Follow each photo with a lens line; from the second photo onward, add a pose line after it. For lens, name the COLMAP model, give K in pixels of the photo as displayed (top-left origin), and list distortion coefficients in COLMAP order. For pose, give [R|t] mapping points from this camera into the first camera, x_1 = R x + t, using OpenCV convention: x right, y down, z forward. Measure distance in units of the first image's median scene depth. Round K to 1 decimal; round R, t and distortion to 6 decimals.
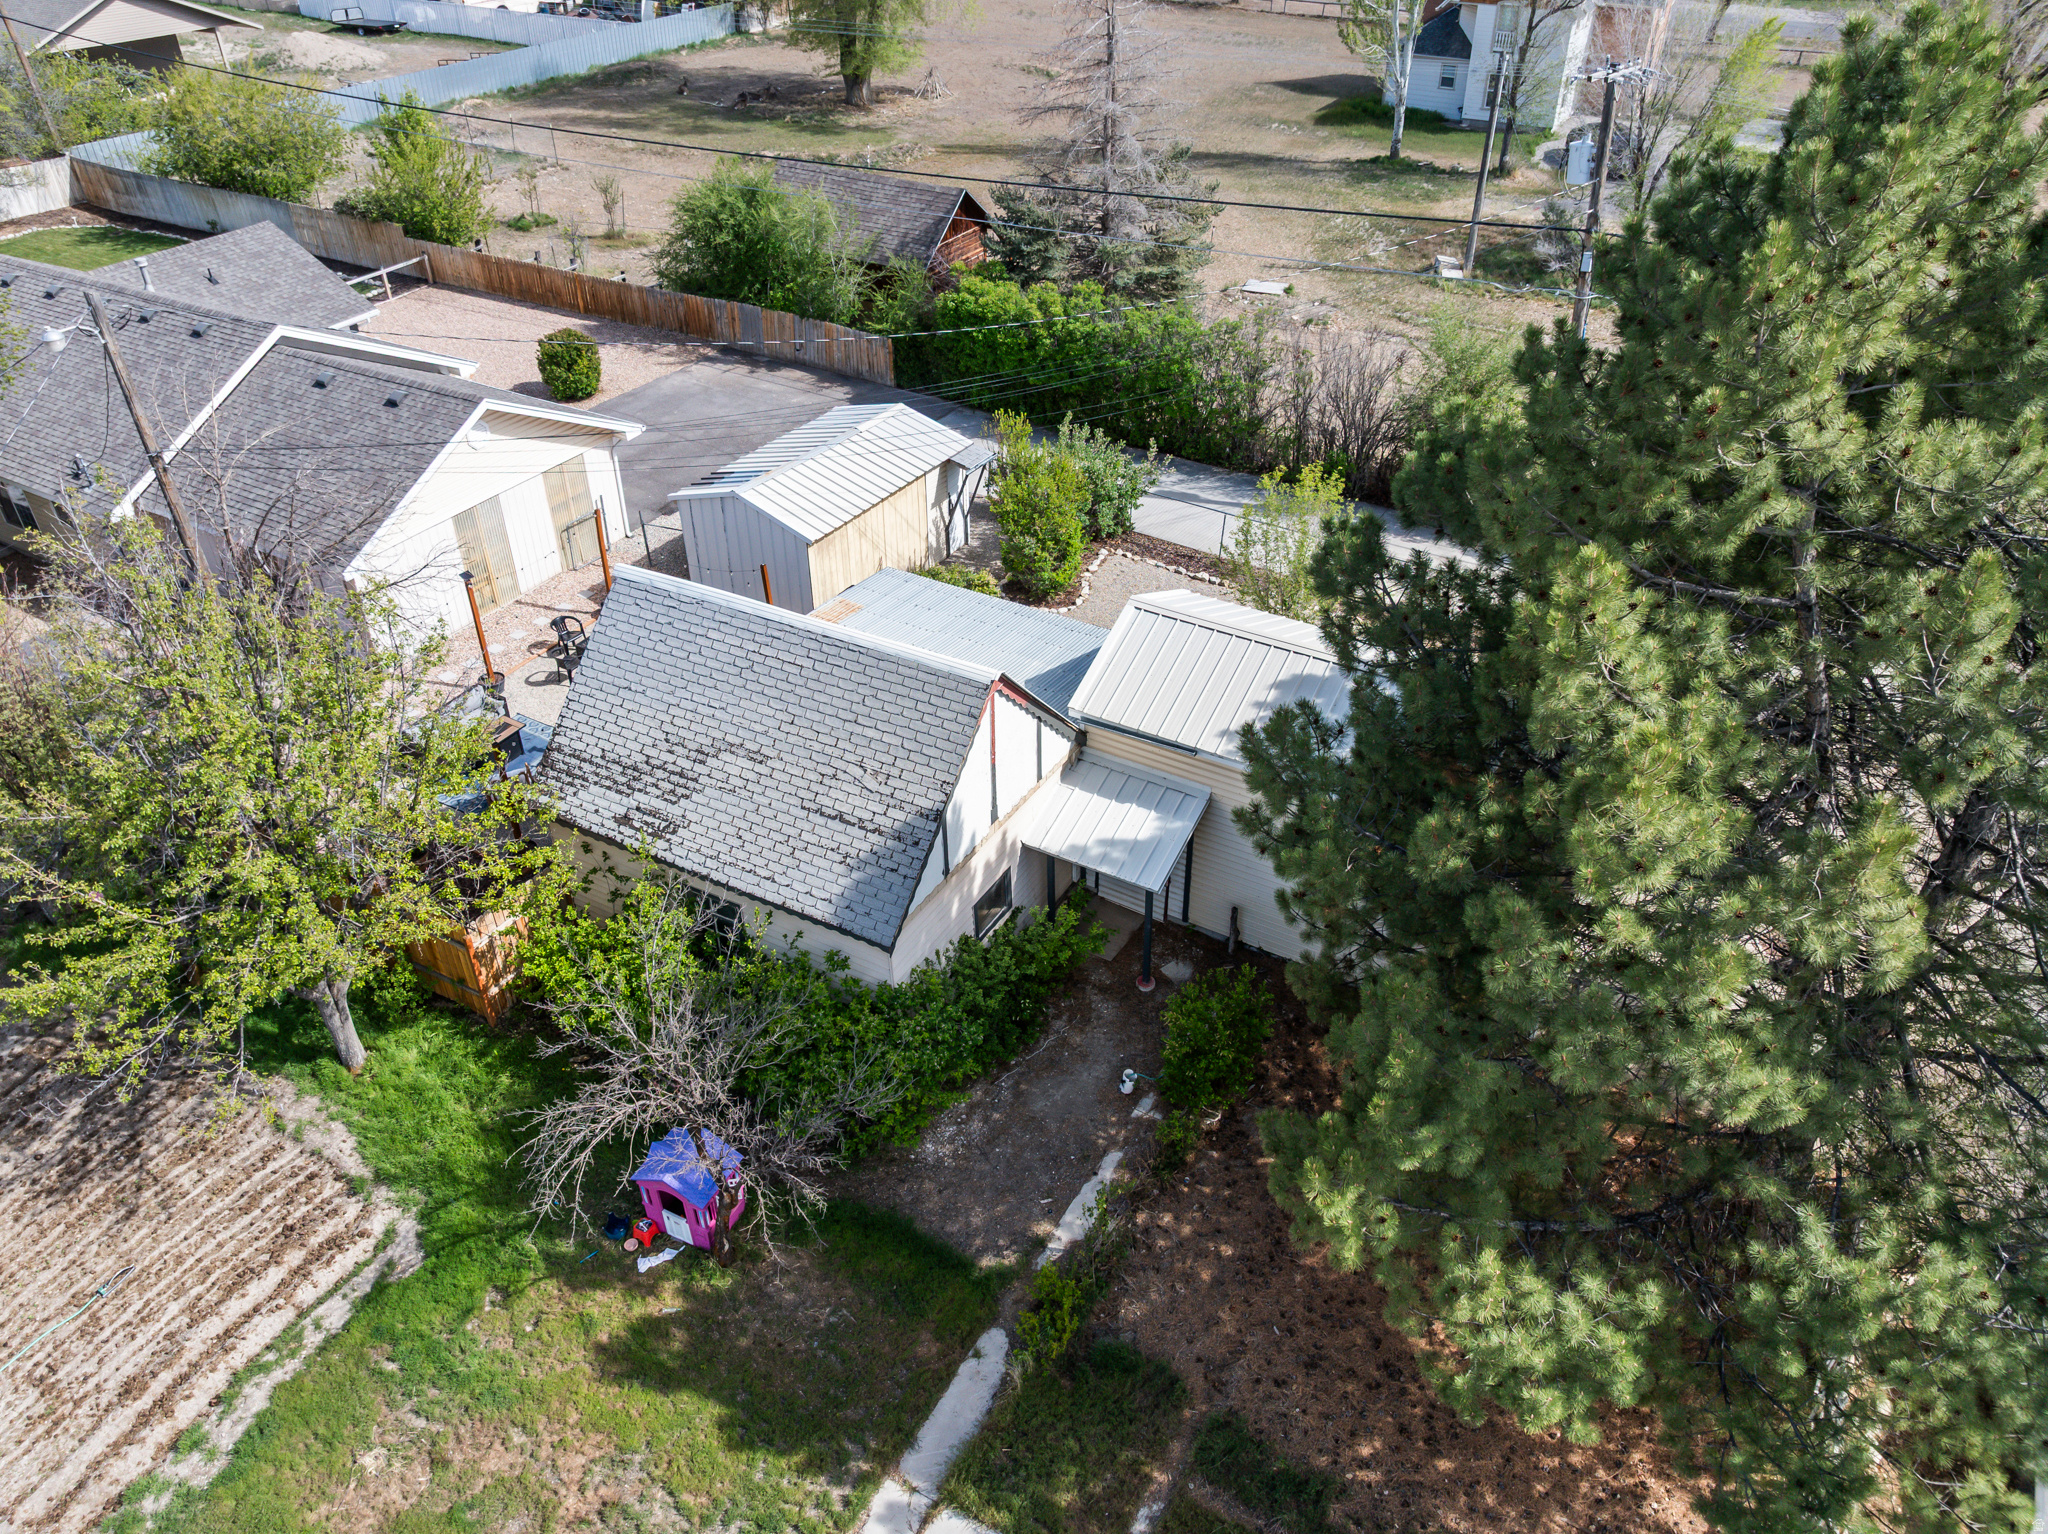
lens RADIAL K [[1441.4, 0, 1023.3], [0, 1441.4, 763.0], [0, 0, 1]] dist [-0.036571, 0.001389]
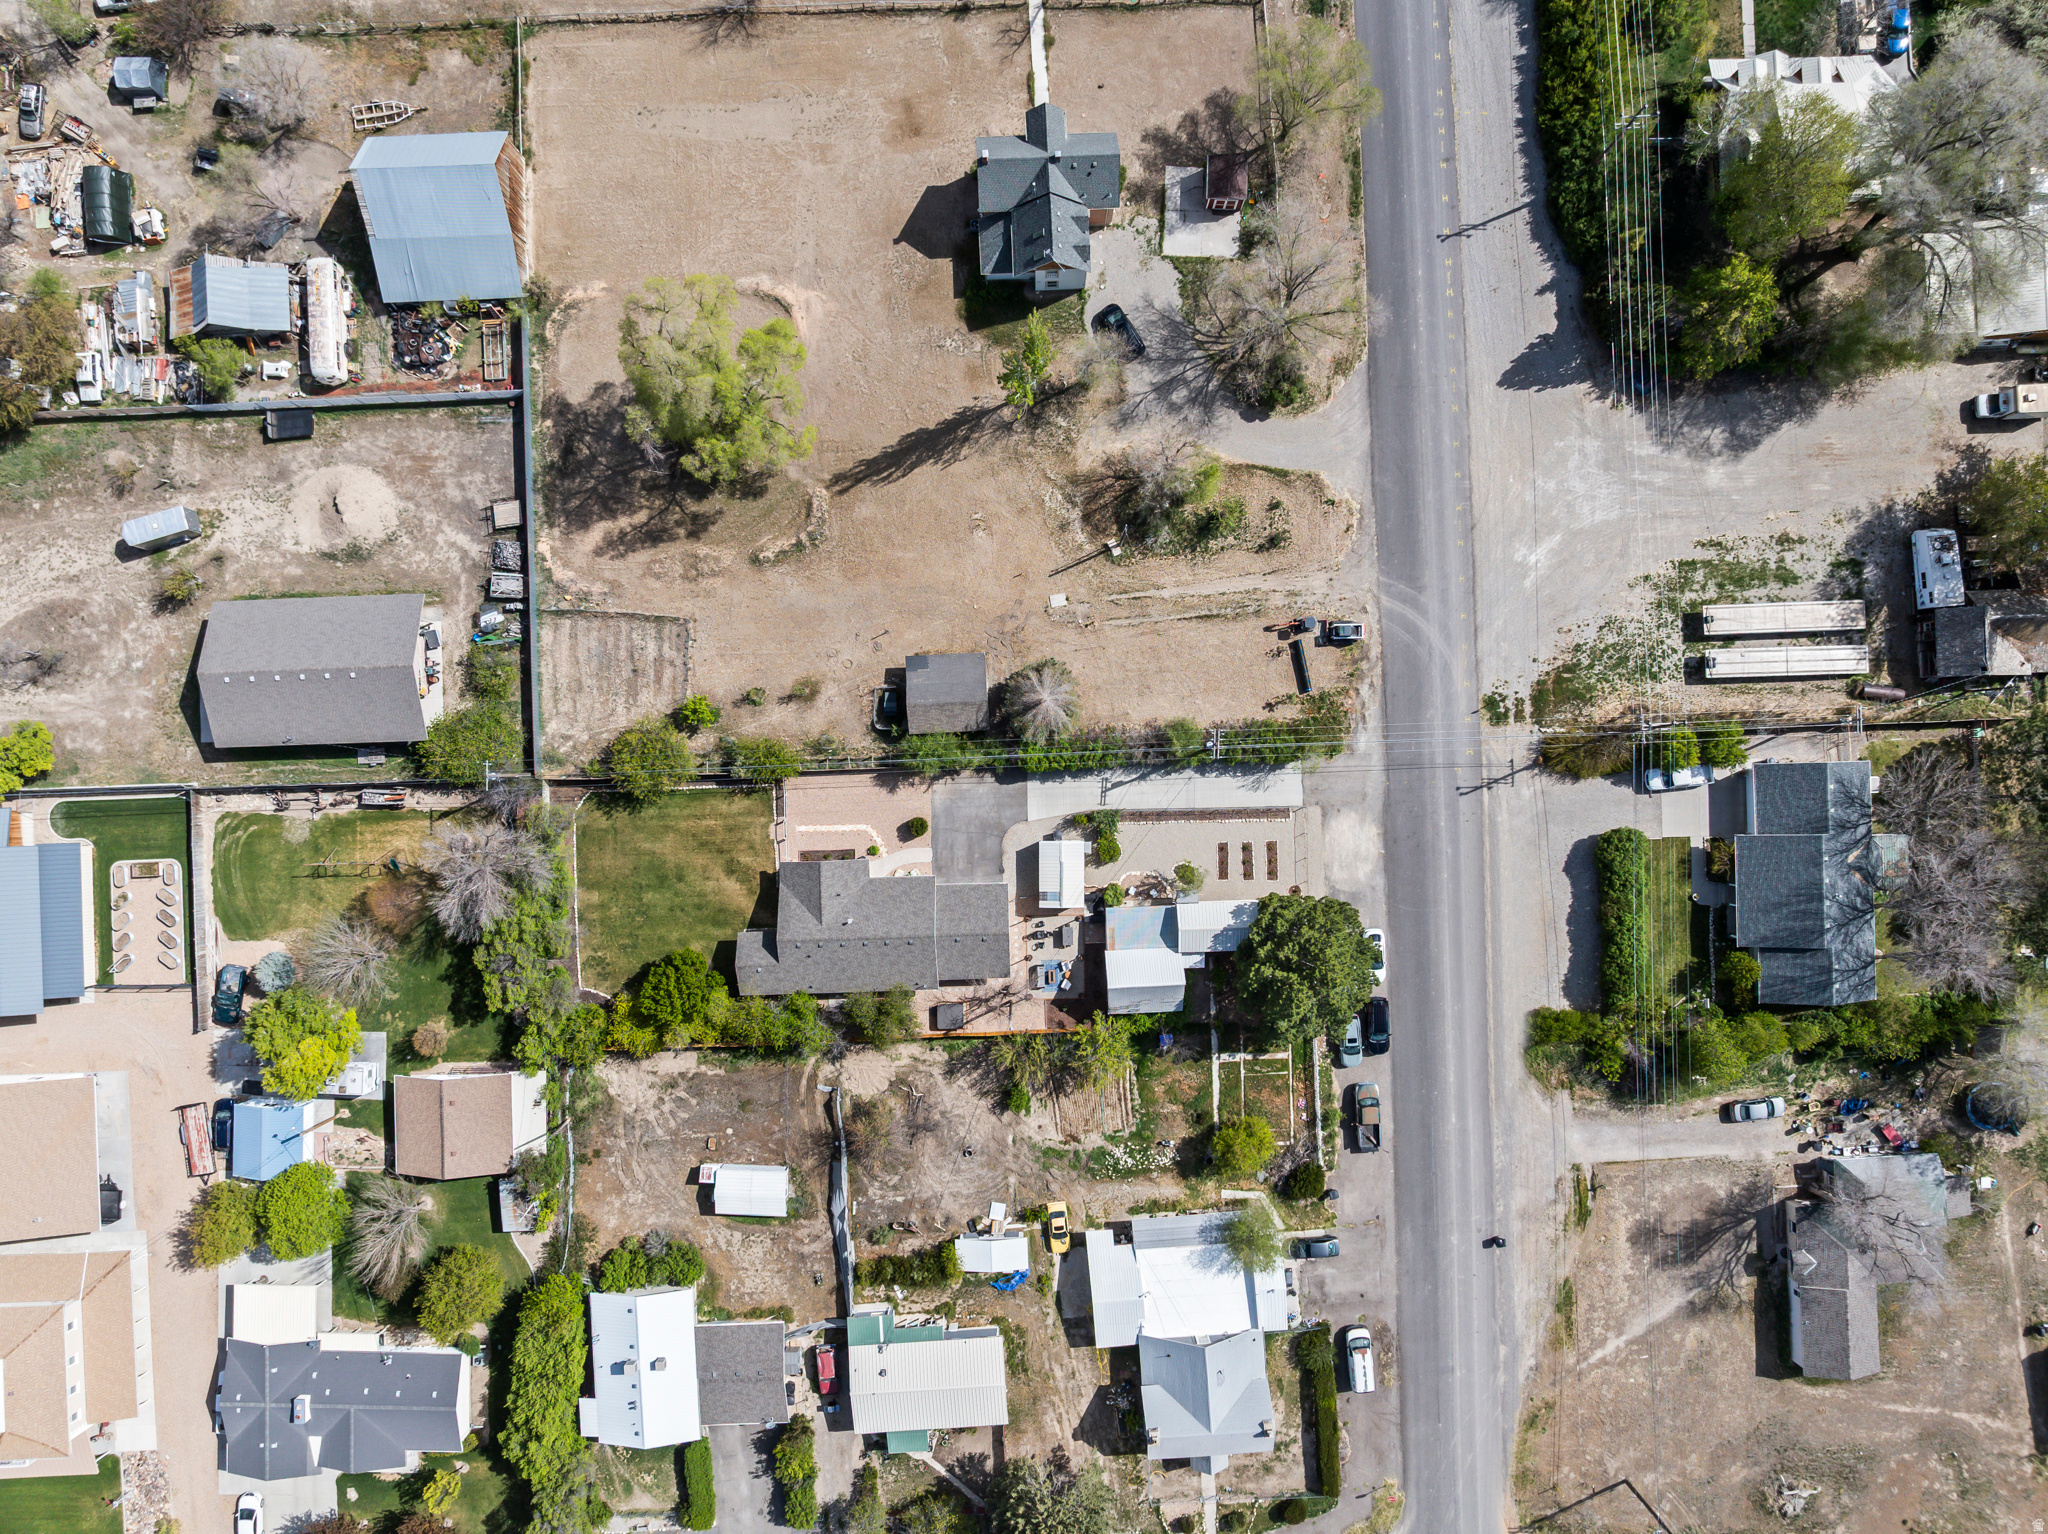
lens RADIAL K [[1441.4, 0, 1036.8], [0, 1441.4, 750.0], [0, 0, 1]] dist [-0.036571, 0.001389]
pose [[0.847582, -0.530444, 0.015265, -0.135127], [0.308968, 0.516671, 0.798492, -6.479966], [-0.431443, -0.672071, 0.601812, -2.064611]]
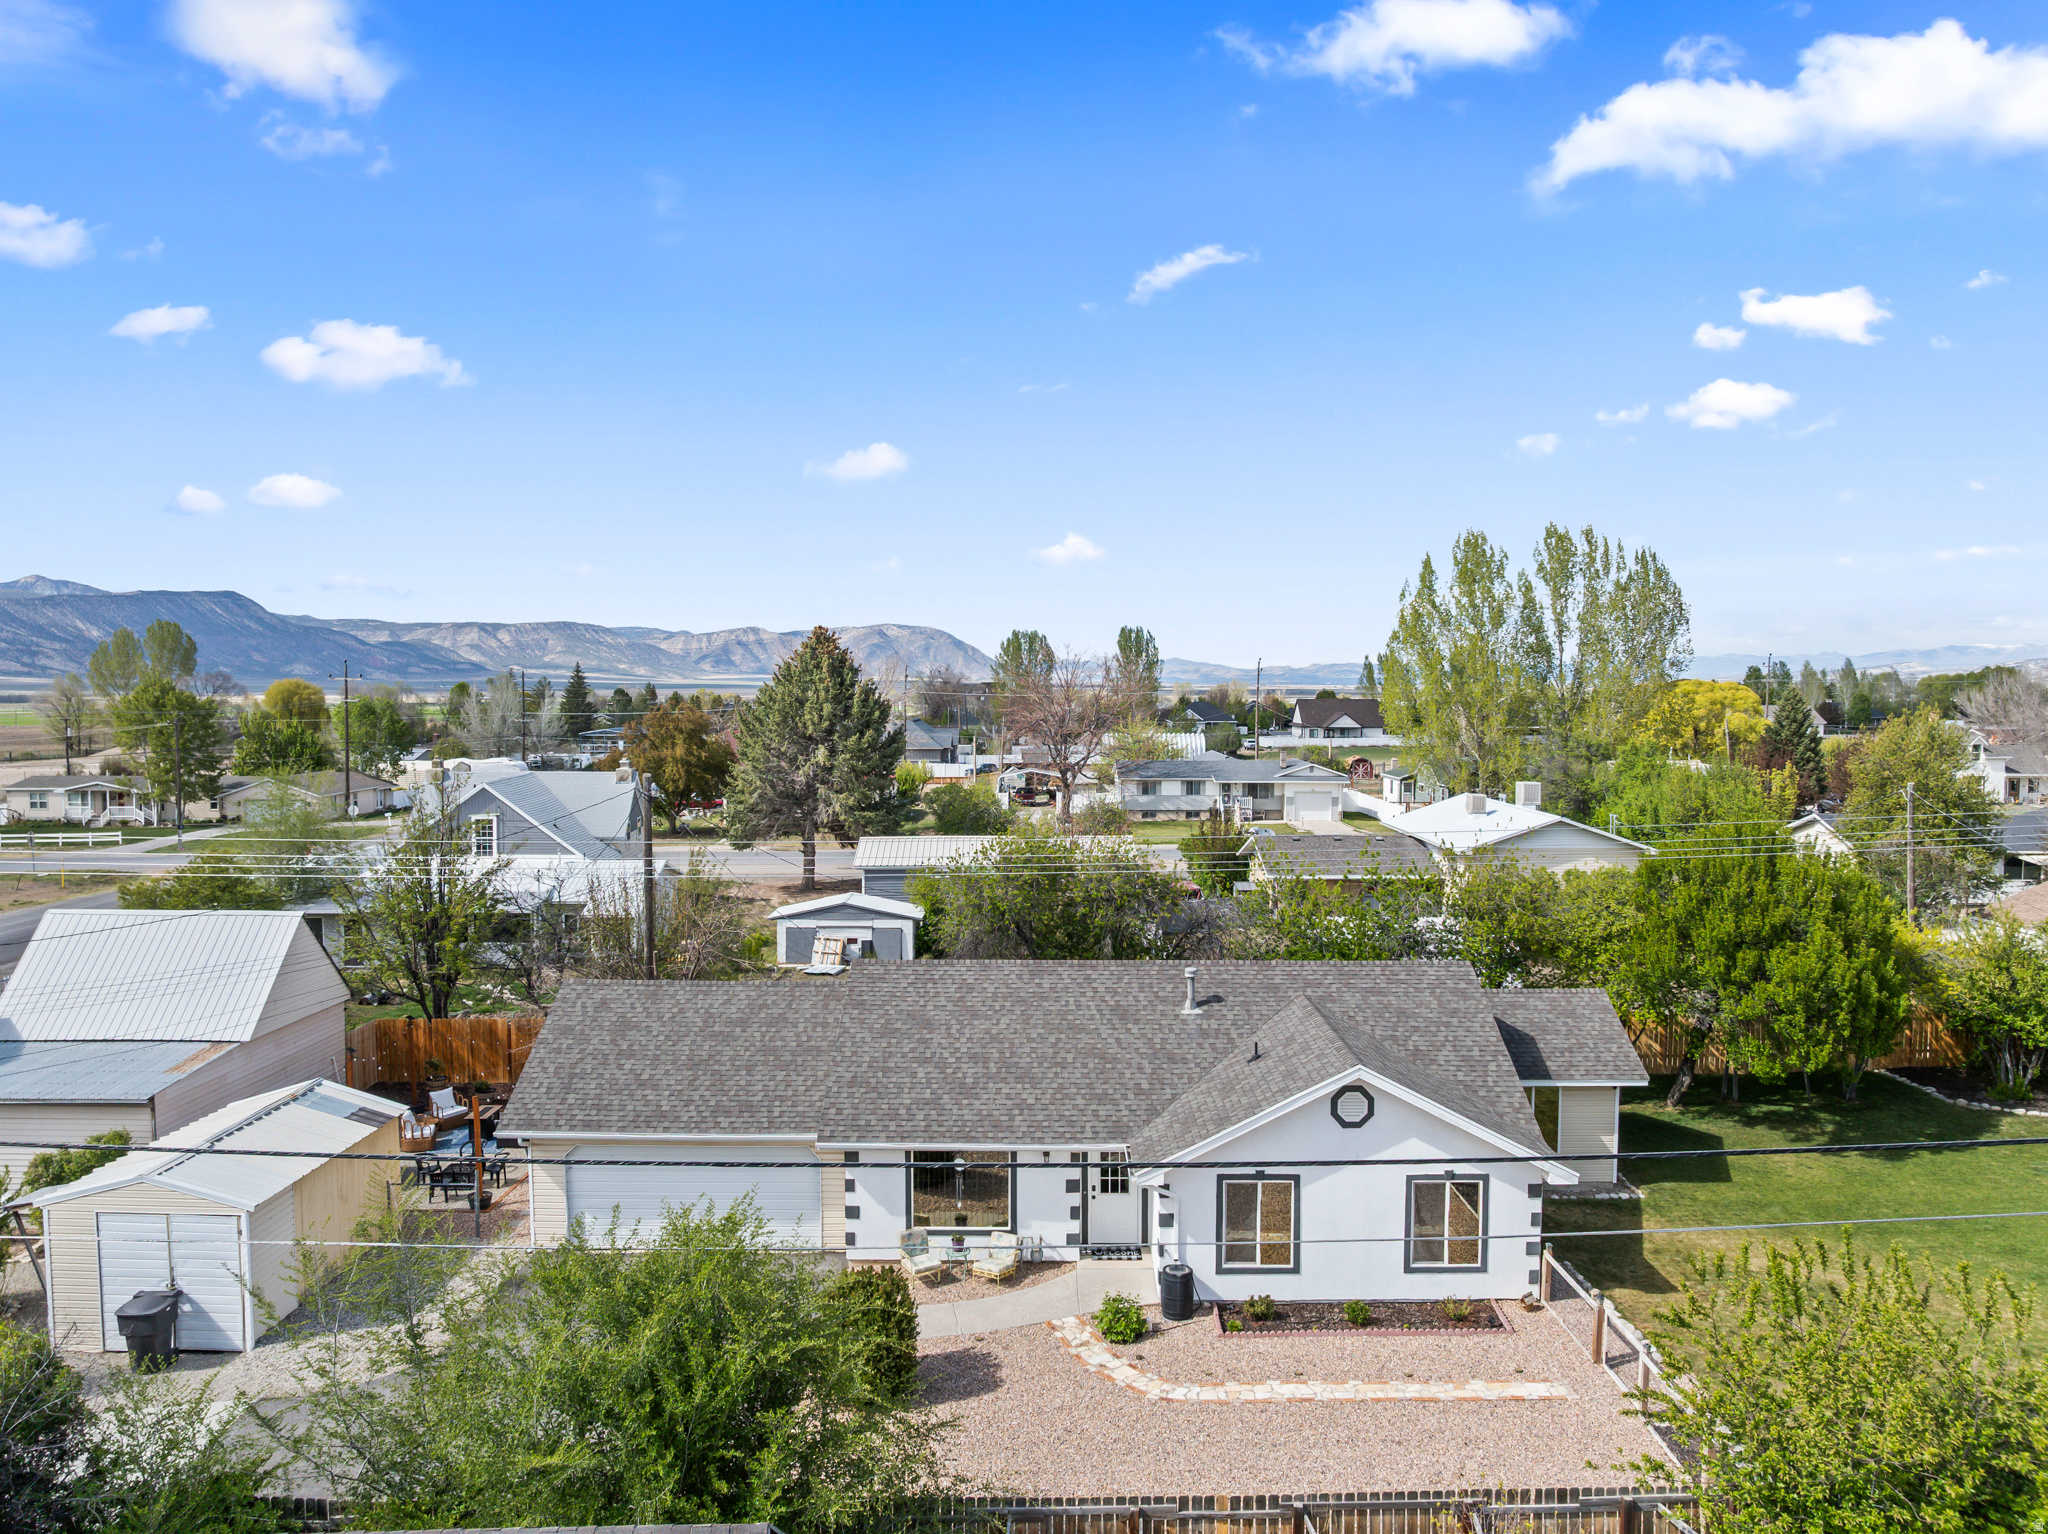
lens RADIAL K [[1441.4, 0, 1035.0], [0, 1441.4, 760.4], [0, 0, 1]] dist [-0.036571, 0.001389]
pose [[-0.865745, 0.030351, -0.499564, -0.240772], [-0.293586, 0.777587, 0.556027, -1.802179], [0.405331, 0.628042, -0.664282, 2.911788]]
